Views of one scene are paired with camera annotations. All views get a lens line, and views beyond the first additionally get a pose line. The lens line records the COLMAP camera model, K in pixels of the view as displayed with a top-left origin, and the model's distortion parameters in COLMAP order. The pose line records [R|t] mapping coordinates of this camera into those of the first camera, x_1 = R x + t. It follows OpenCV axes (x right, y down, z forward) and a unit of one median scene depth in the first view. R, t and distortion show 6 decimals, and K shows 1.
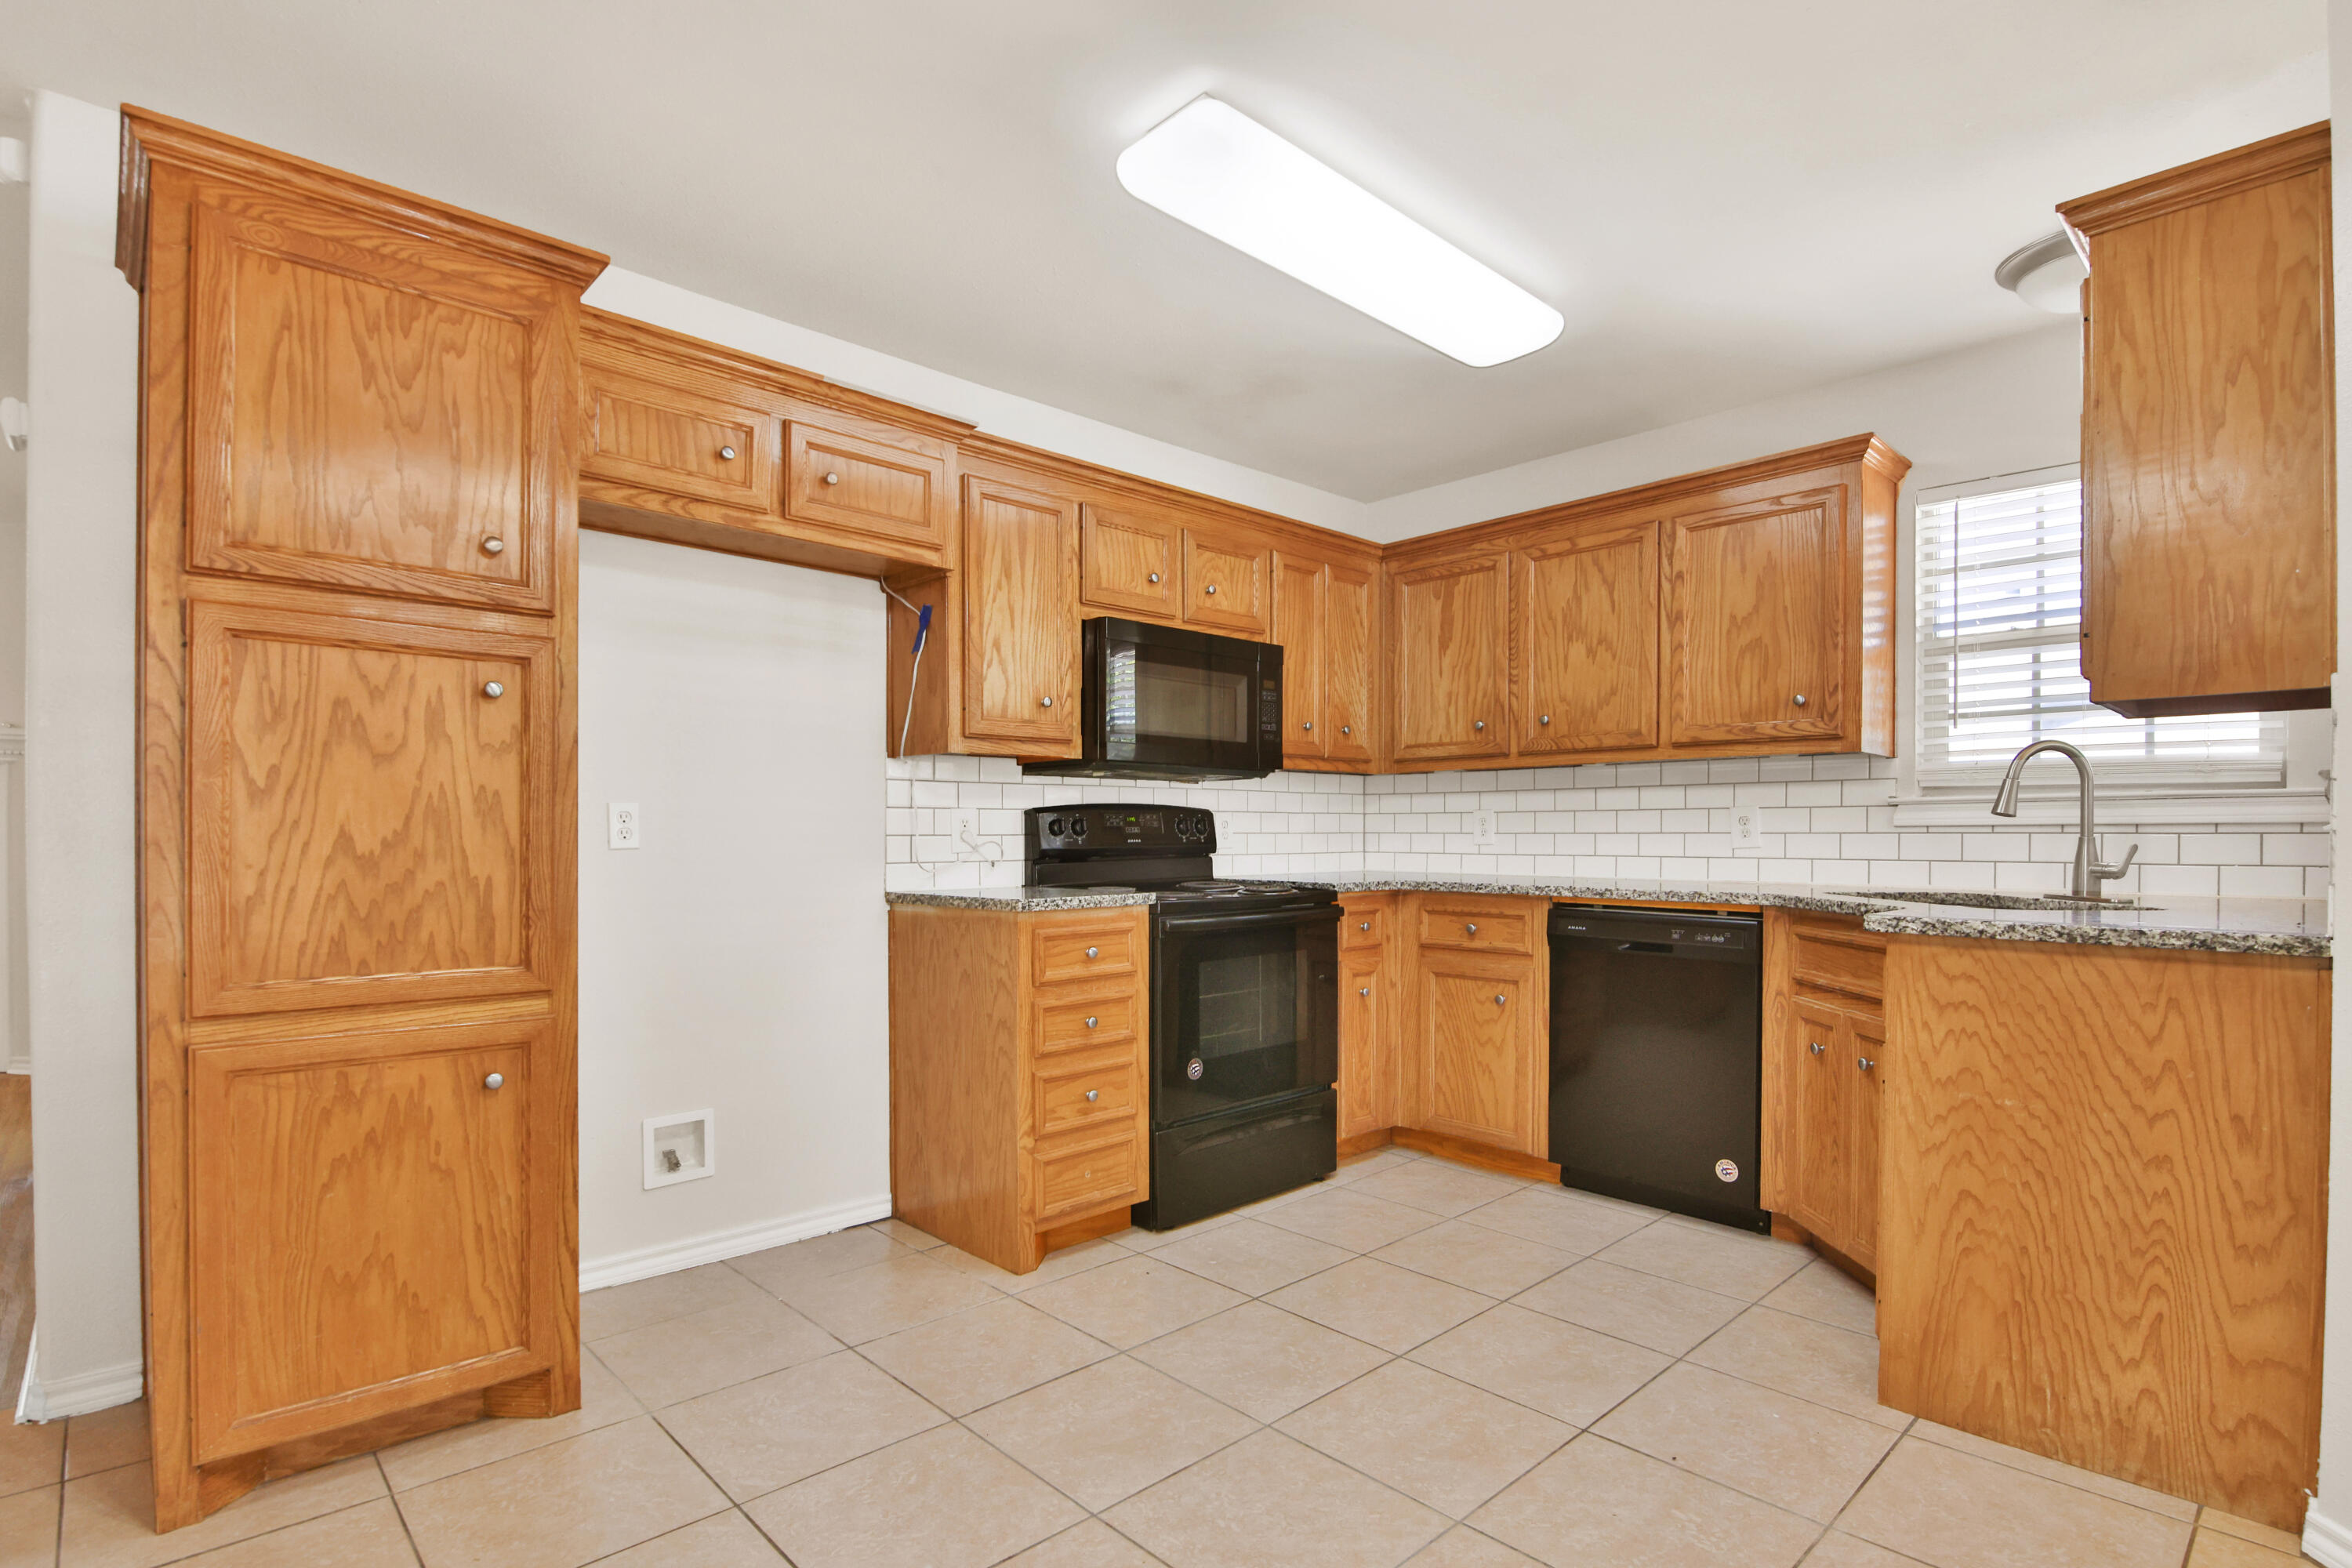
lens RADIAL K [[1144.1, 0, 1179.8], [0, 1144.1, 842.7], [0, 0, 1]] dist [-0.002353, -0.011333]
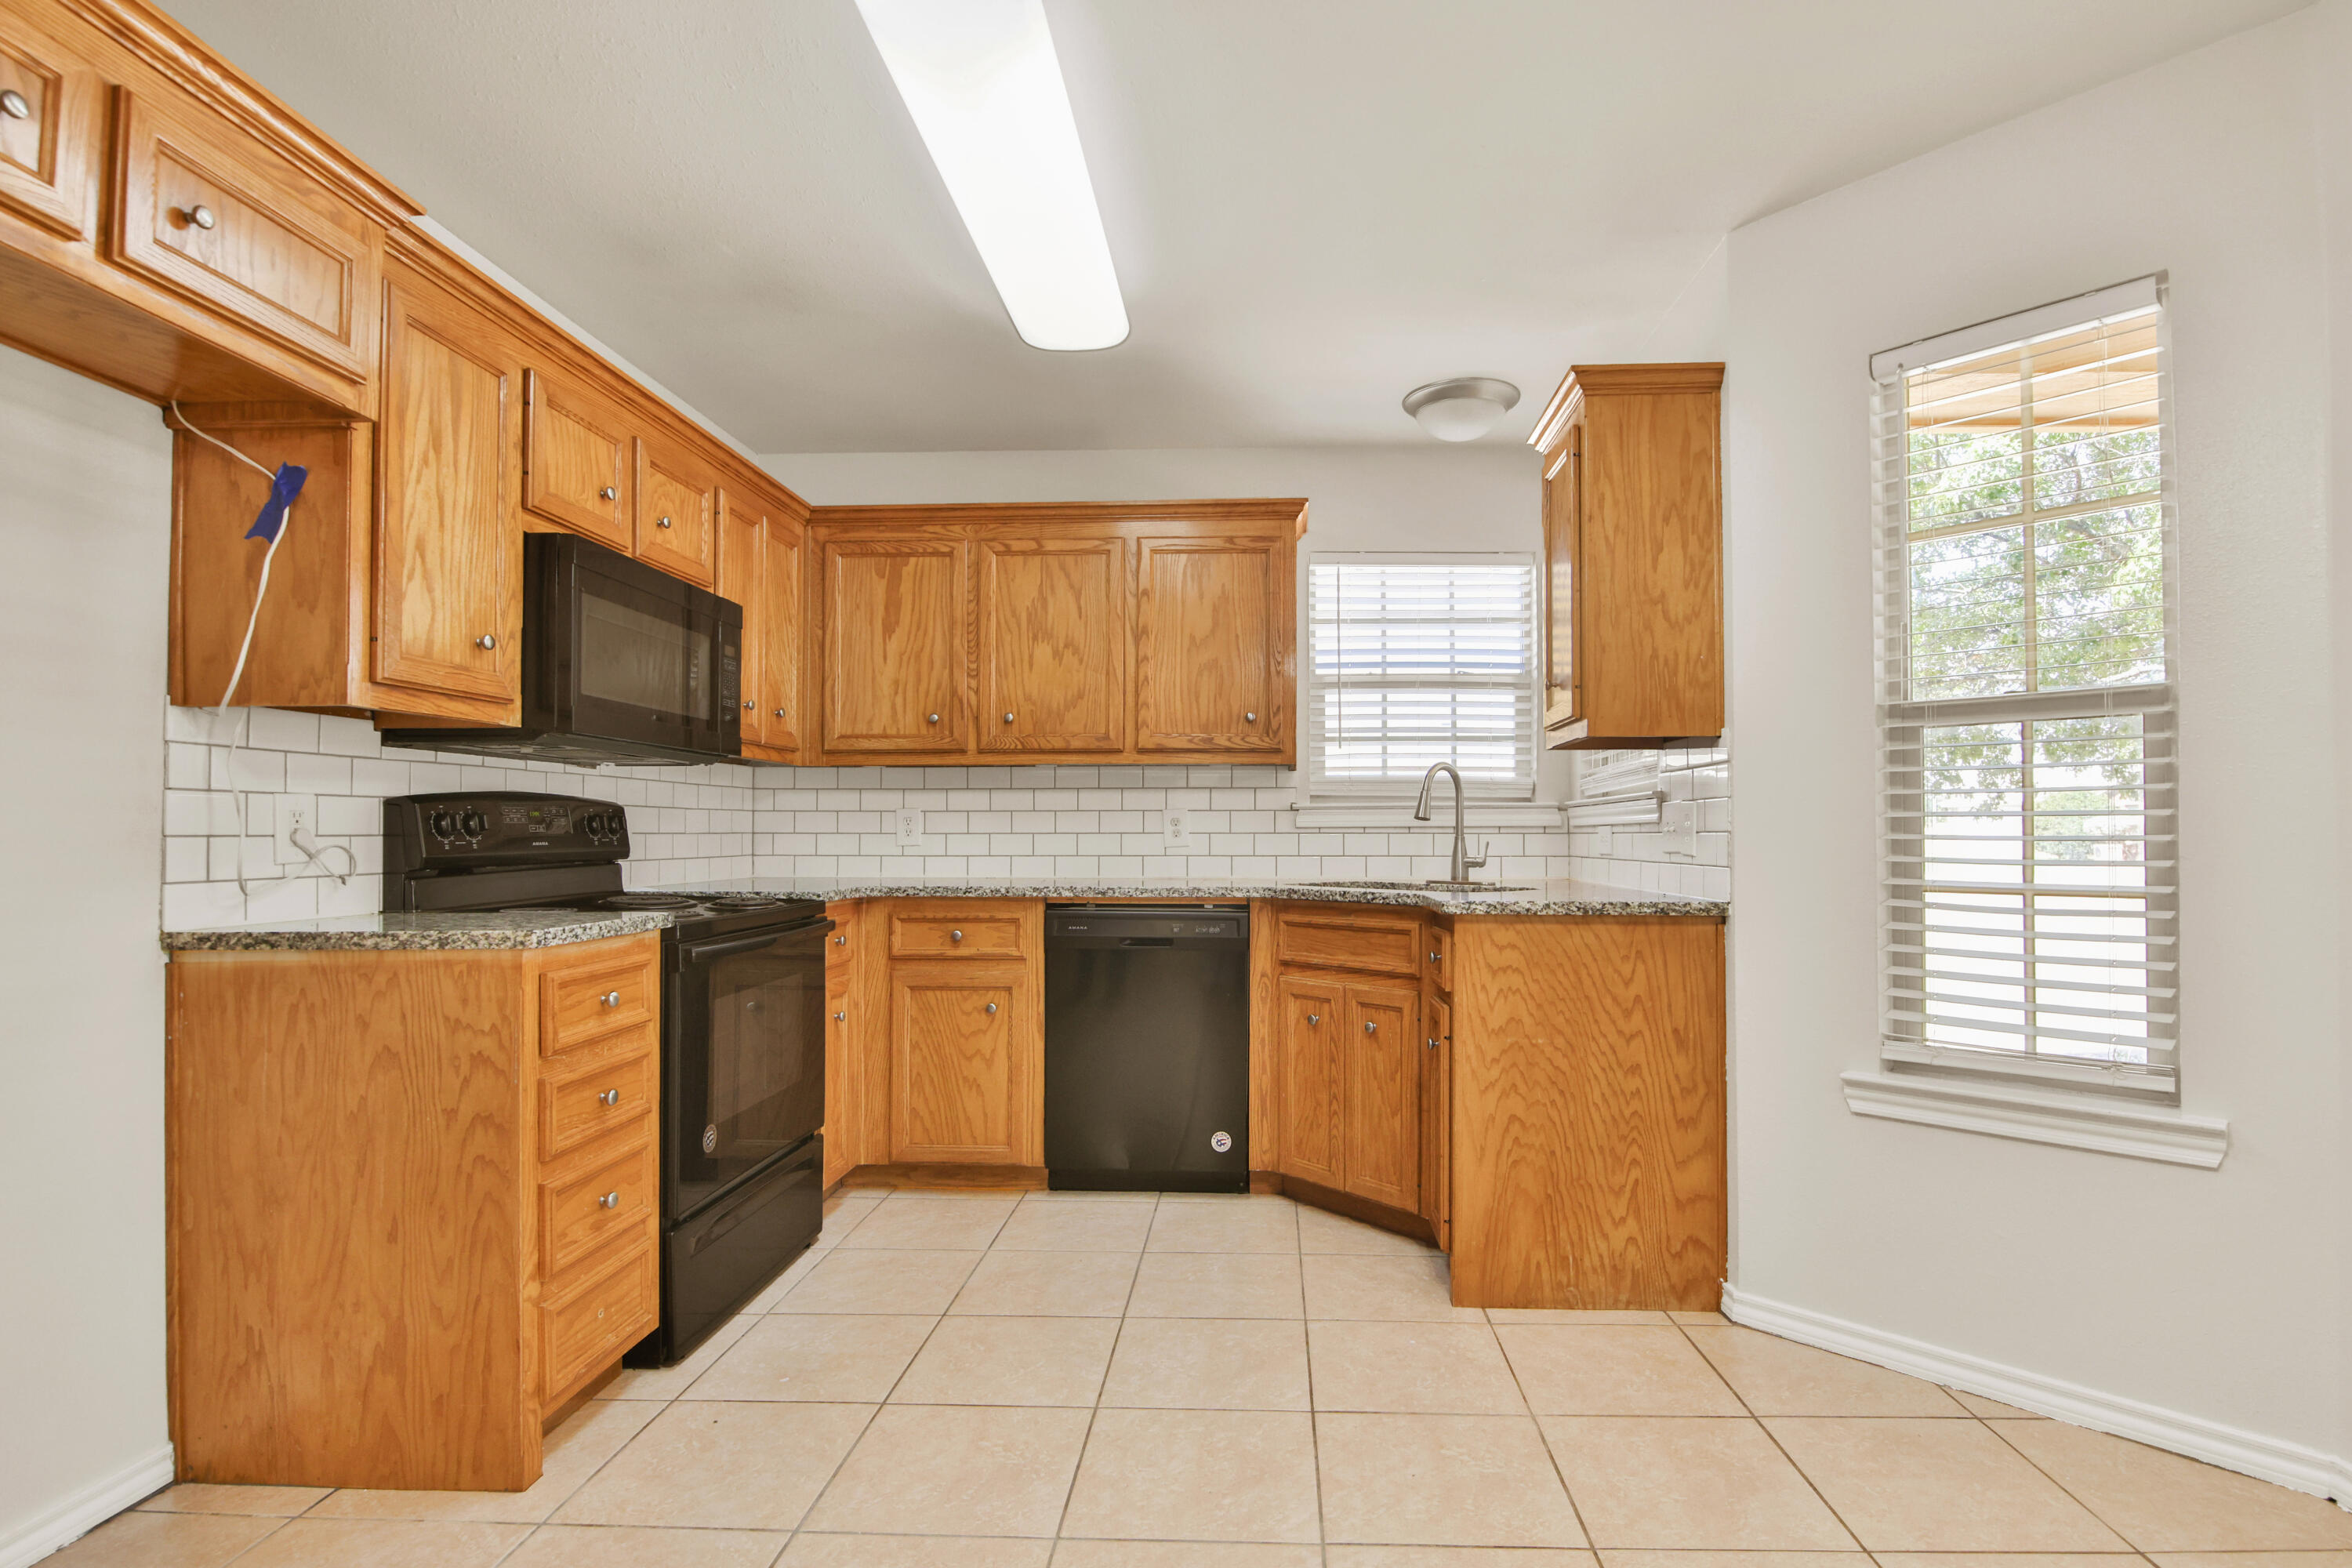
lens RADIAL K [[1150.6, 0, 1225.5], [0, 1150.6, 813.4], [0, 0, 1]] dist [-0.001629, -0.008323]
pose [[0.711353, 0.012987, 0.702715, -0.298439], [0.005502, 0.999696, -0.024044, -0.000800], [-0.702814, 0.020970, 0.711065, 0.208859]]
